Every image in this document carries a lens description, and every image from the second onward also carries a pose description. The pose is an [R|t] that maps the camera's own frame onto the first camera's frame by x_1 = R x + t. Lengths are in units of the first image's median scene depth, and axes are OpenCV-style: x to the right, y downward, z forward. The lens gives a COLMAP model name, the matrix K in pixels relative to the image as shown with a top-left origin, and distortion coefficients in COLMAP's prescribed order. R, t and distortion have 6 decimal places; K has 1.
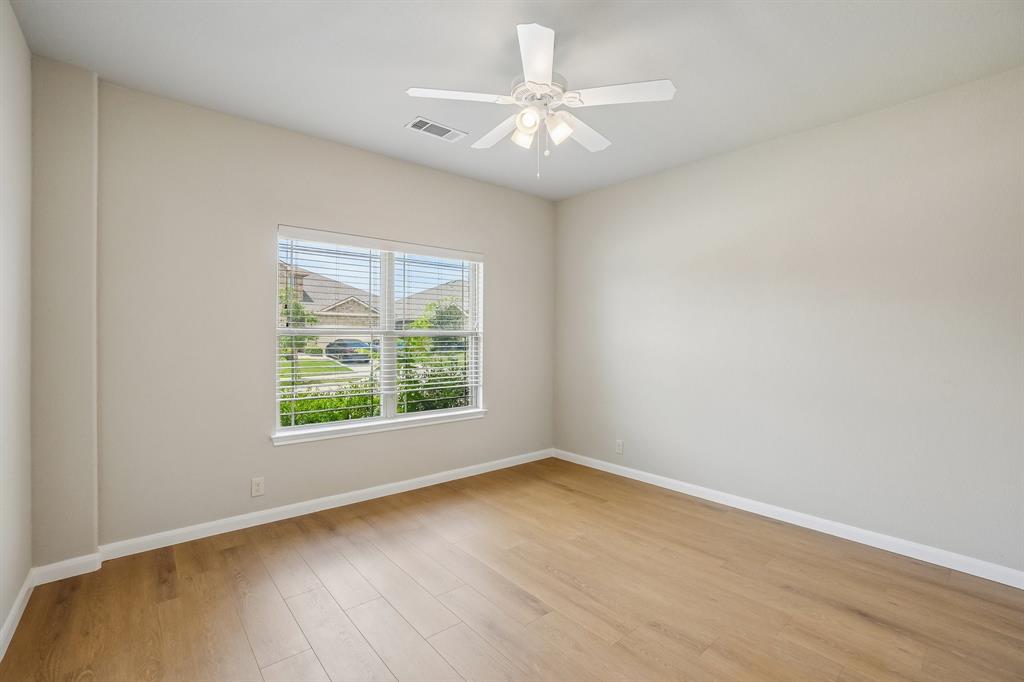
lens RADIAL K [[457.5, 0, 502.9], [0, 457.5, 337.6], [0, 0, 1]] dist [-0.042466, 0.006031]
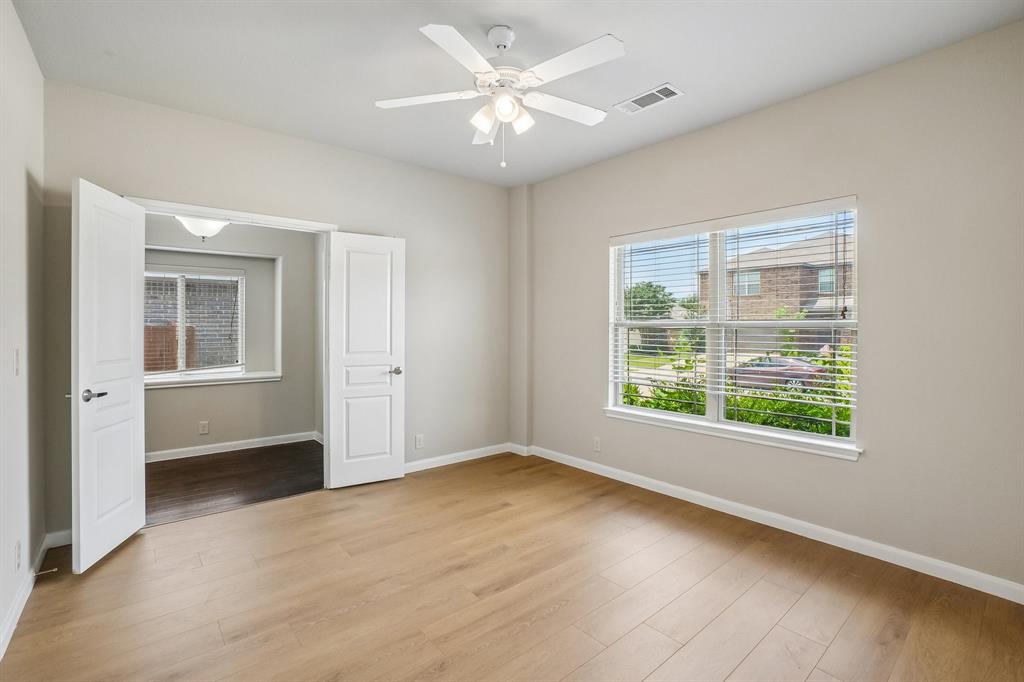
lens RADIAL K [[457.5, 0, 502.7], [0, 457.5, 338.3], [0, 0, 1]] dist [-0.042466, 0.006031]
pose [[-0.011893, 0.011770, -0.999860, 0.691665], [-0.011563, 0.999862, 0.011907, 0.011392], [0.999862, 0.011703, -0.011755, 0.663518]]
